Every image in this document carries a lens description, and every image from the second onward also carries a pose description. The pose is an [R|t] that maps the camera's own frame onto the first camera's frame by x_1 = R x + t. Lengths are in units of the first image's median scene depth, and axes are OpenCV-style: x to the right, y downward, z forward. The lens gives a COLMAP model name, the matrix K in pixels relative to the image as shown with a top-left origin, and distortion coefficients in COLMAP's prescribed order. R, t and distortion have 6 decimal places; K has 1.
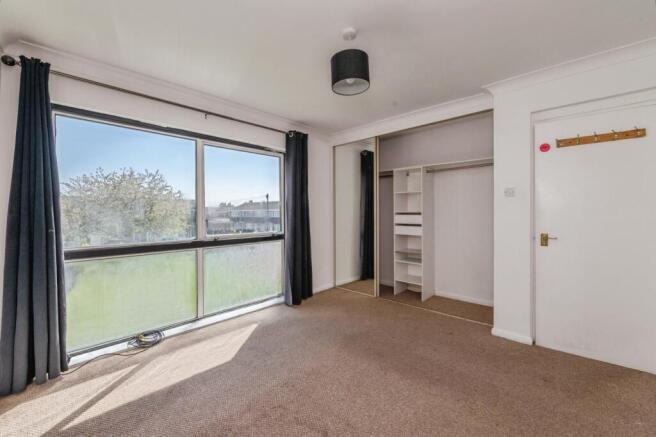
lens RADIAL K [[267.2, 0, 325.7], [0, 267.2, 211.5], [0, 0, 1]] dist [-0.001421, -0.000196]
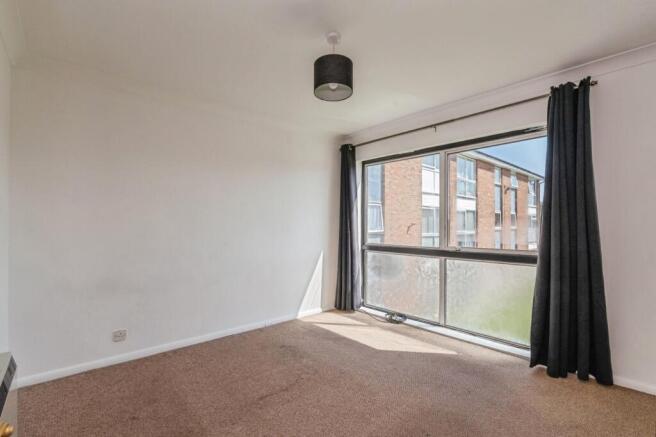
lens RADIAL K [[301.2, 0, 324.0], [0, 301.2, 211.2], [0, 0, 1]] dist [-0.001689, -0.000272]
pose [[-0.085448, -0.043863, -0.995377, 0.791009], [0.001163, 0.999025, -0.044124, 0.015718], [0.996342, -0.004928, -0.085314, 0.710720]]
